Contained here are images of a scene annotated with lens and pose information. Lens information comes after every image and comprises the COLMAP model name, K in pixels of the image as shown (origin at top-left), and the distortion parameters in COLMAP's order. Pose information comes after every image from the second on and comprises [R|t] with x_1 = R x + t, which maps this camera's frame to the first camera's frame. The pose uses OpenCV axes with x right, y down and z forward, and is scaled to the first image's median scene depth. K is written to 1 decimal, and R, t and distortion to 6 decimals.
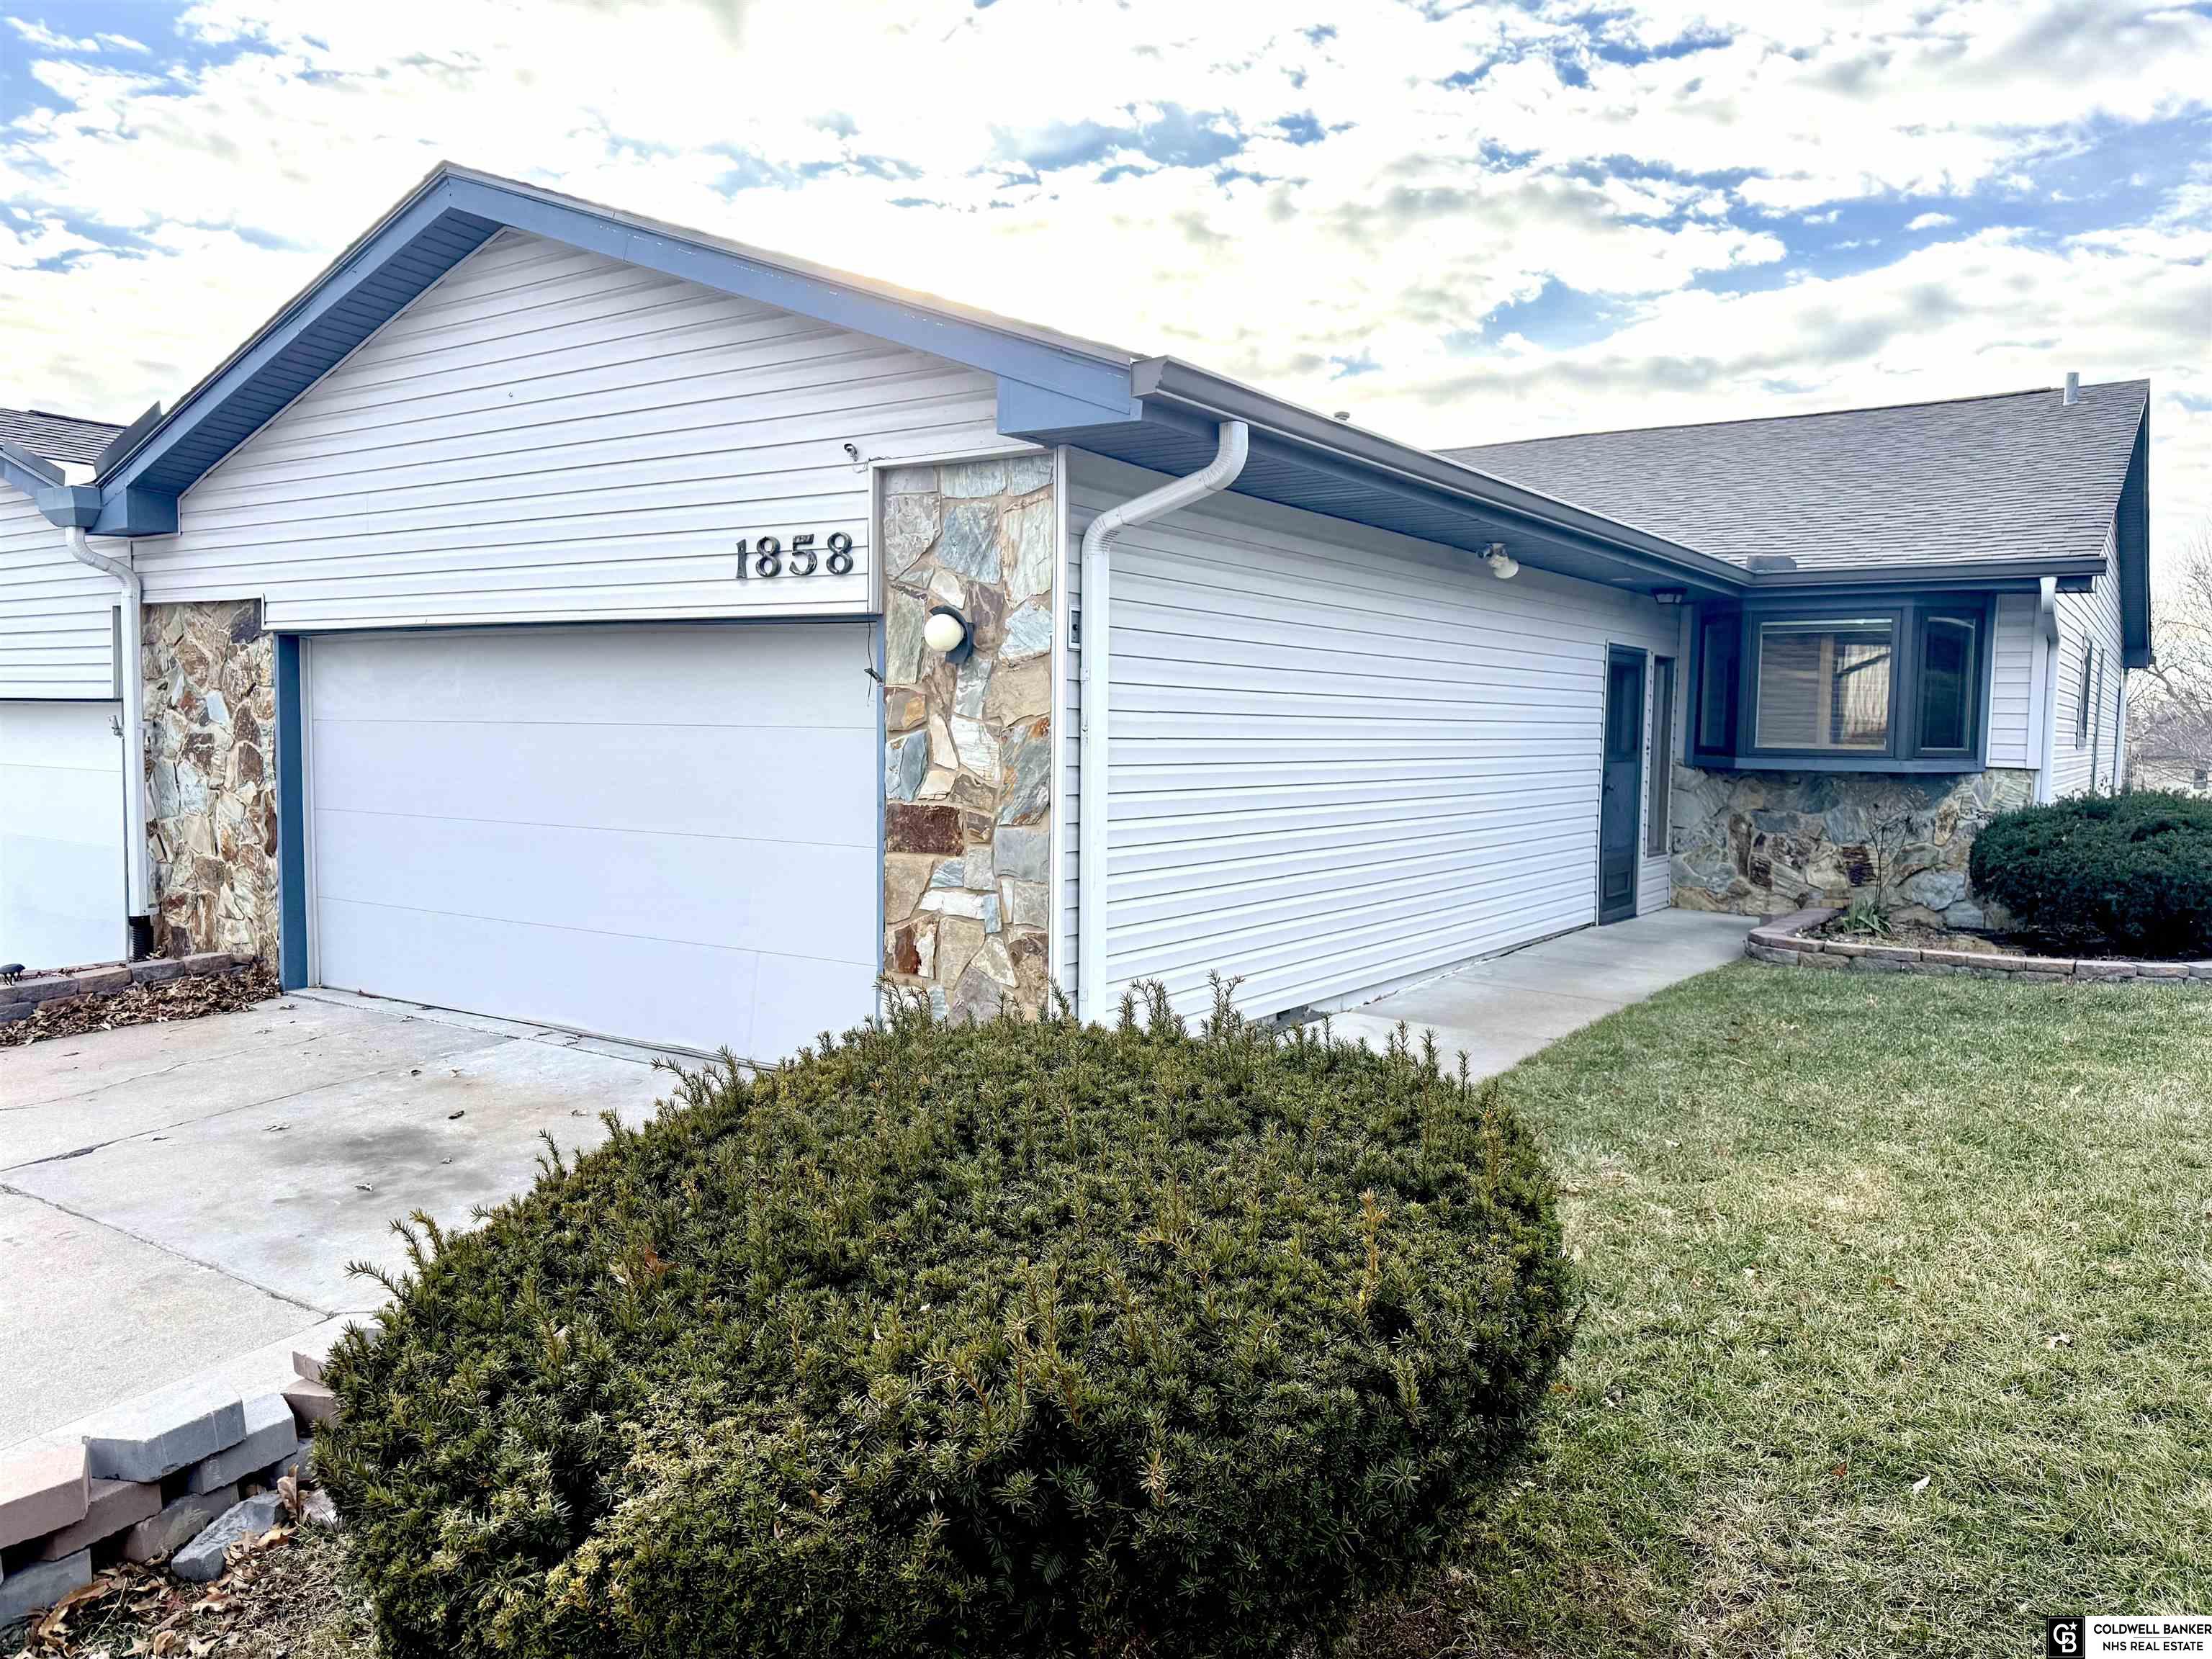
lens RADIAL K [[1581.1, 0, 1105.8], [0, 1581.1, 836.5], [0, 0, 1]] dist [0.094071, -0.091128]
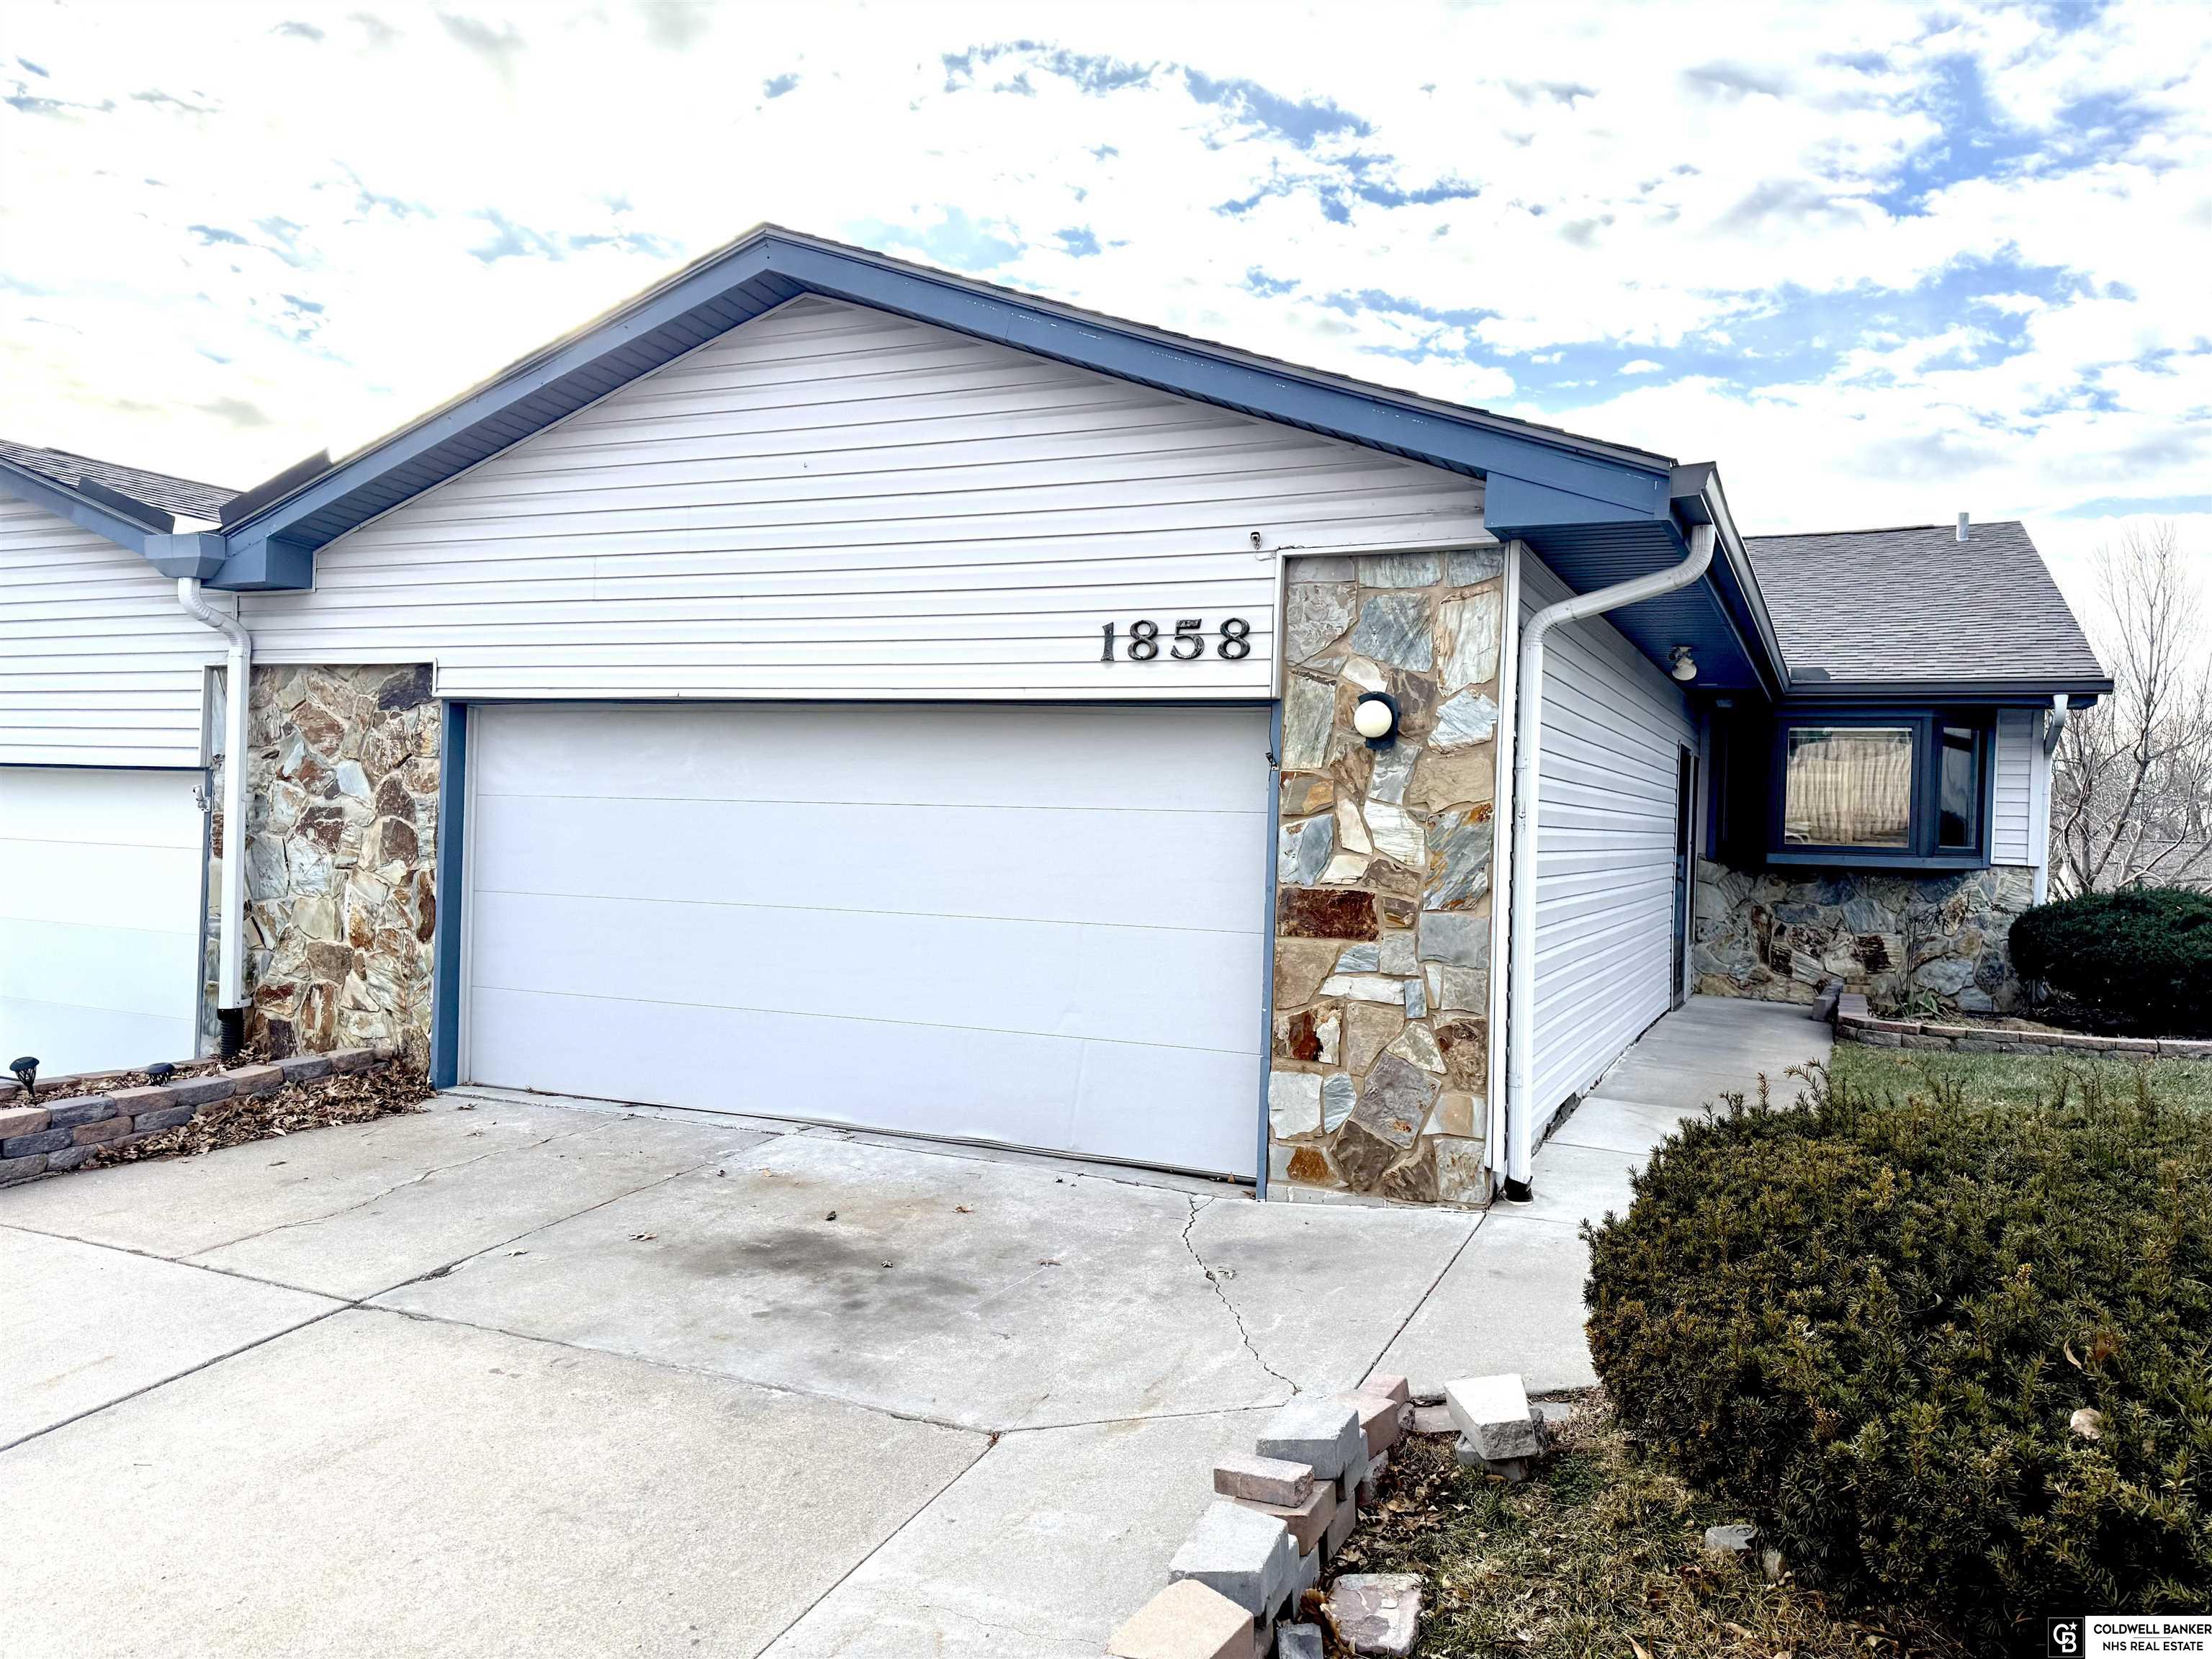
lens RADIAL K [[1568.0, 0, 1106.0], [0, 1568.0, 829.5], [0, 0, 1]] dist [0.209803, -0.375635]
pose [[0.985369, 0.014010, 0.169856, -0.287530], [-0.003904, 0.998210, -0.059682, 0.001523], [-0.170388, 0.058146, 0.983660, 0.028795]]
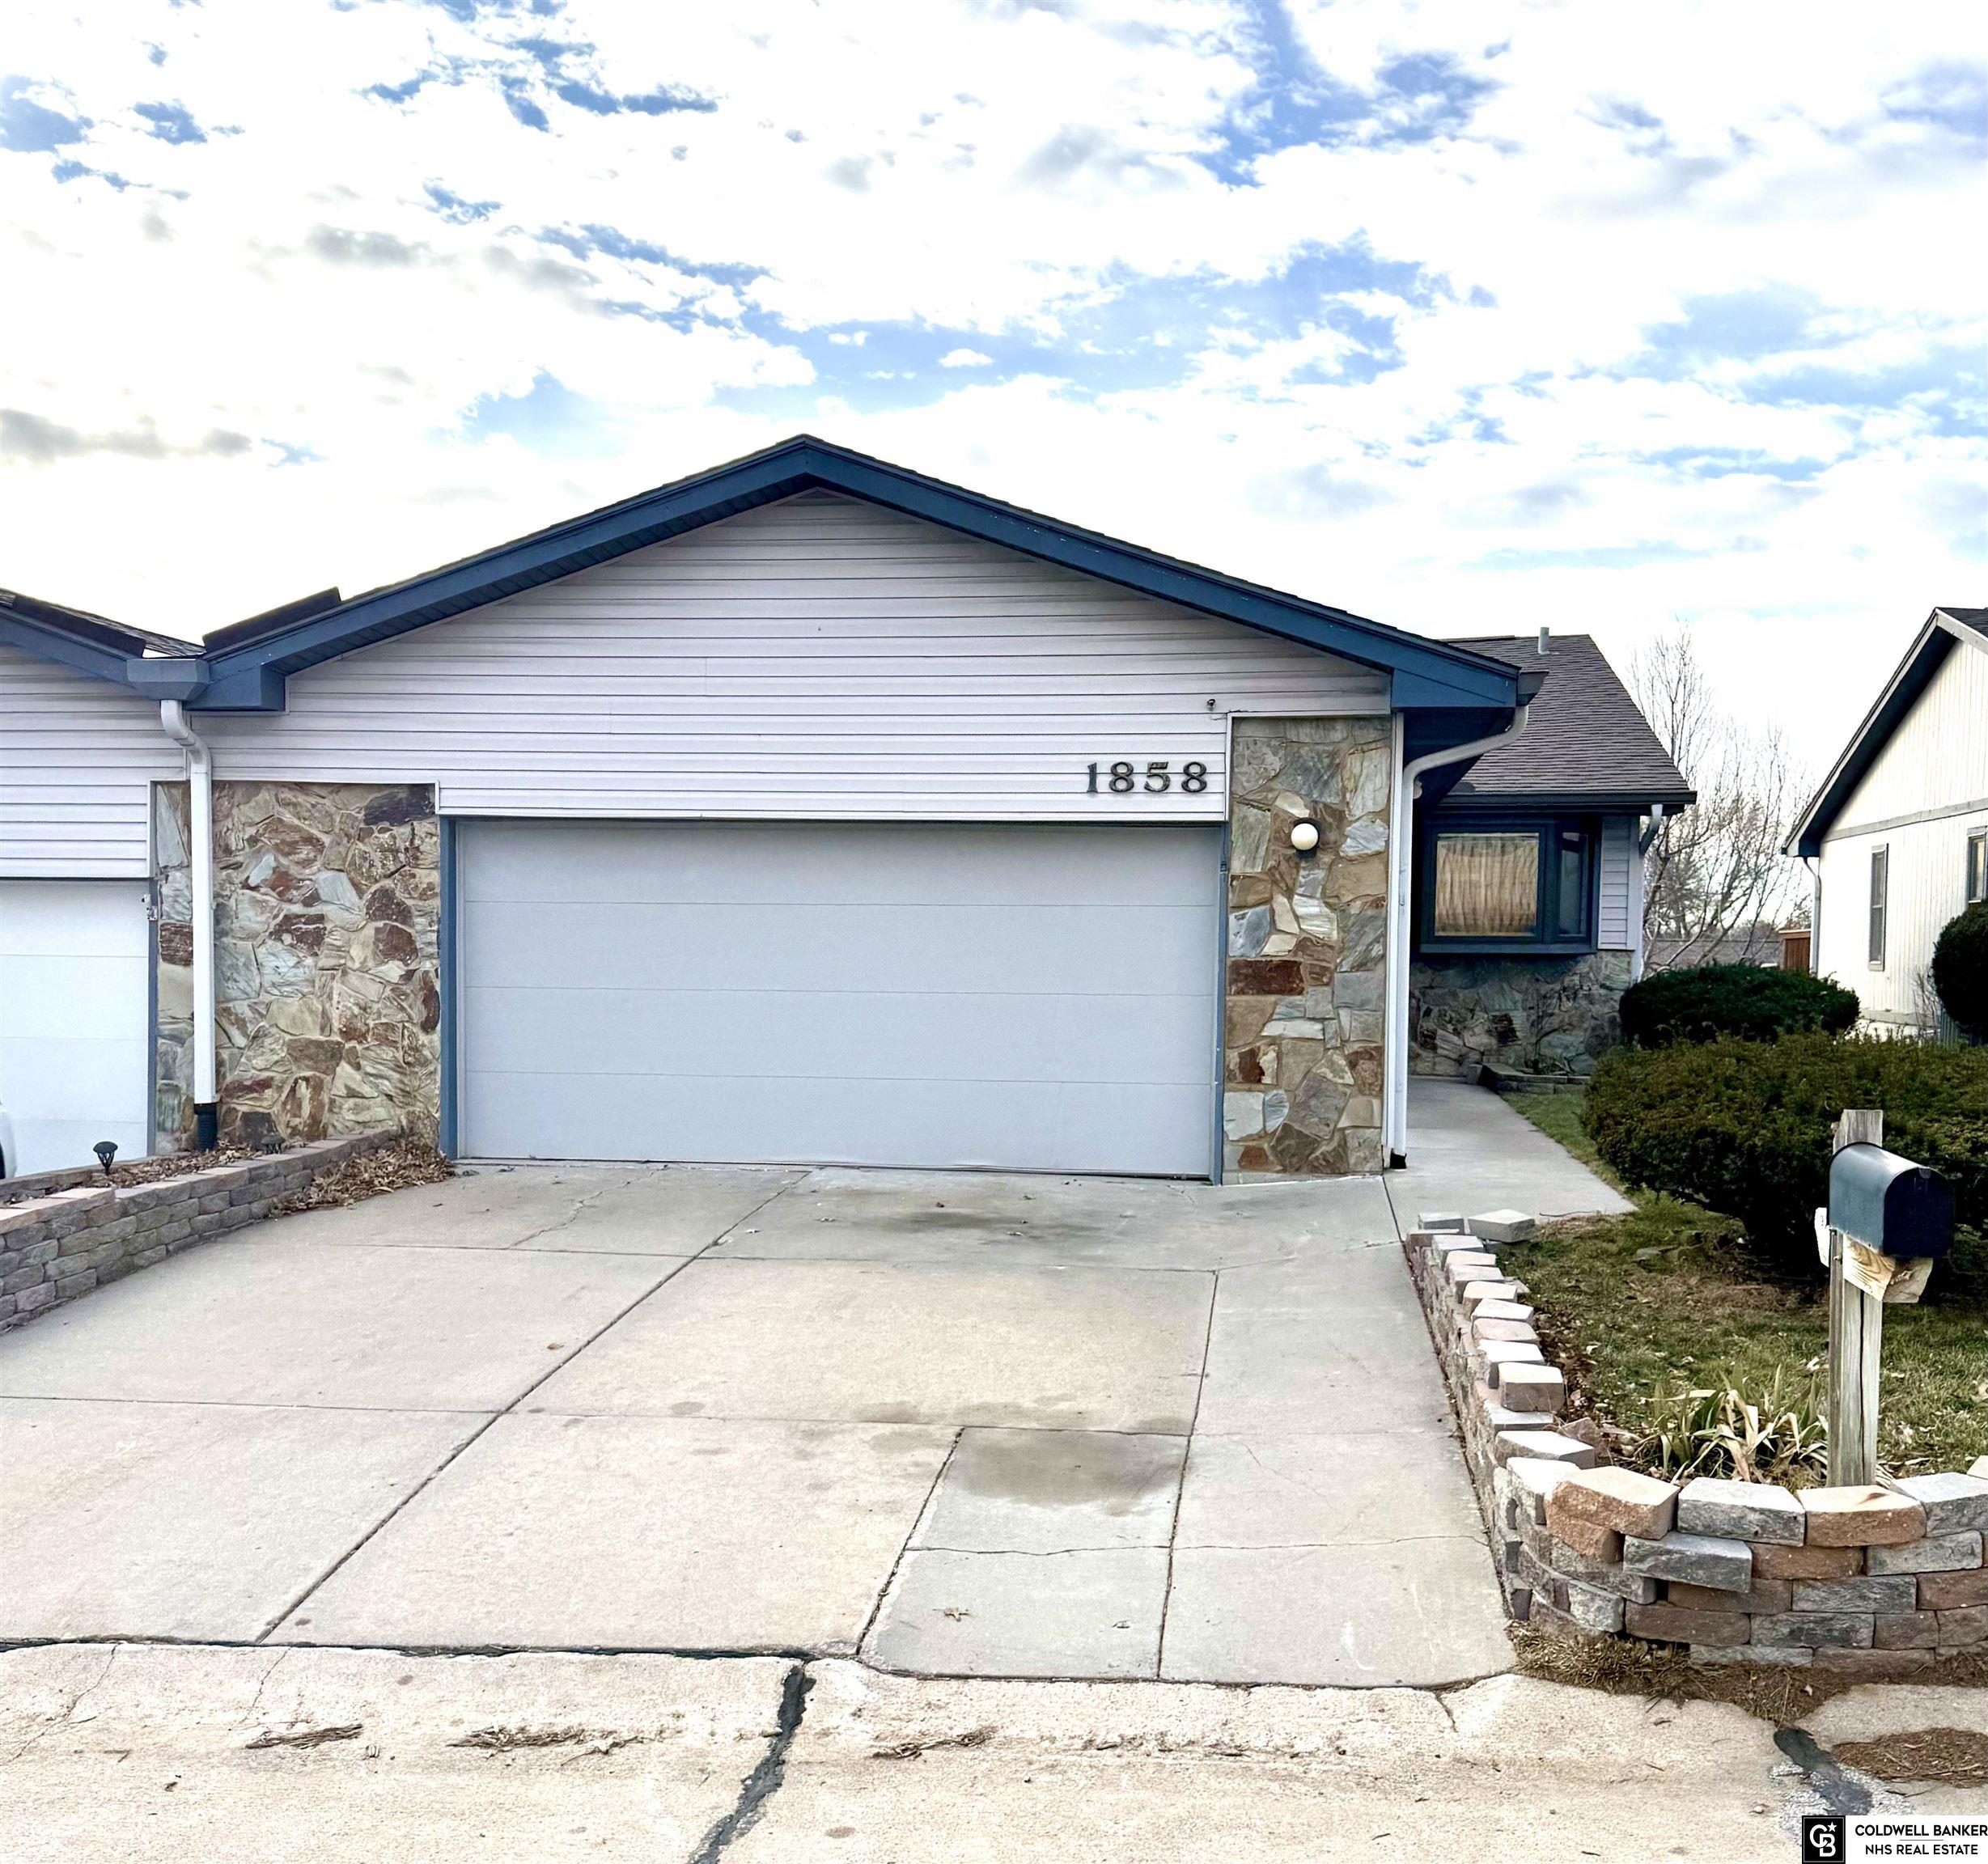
lens RADIAL K [[2043.6, 0, 993.3], [0, 2043.6, 1026.8], [0, 0, 1]] dist [0.261912, -0.503783]
pose [[0.899569, -0.019666, 0.436335, -0.760890], [0.031562, 0.999301, -0.020030, 0.045893], [-0.435636, 0.031790, 0.899561, -0.350913]]
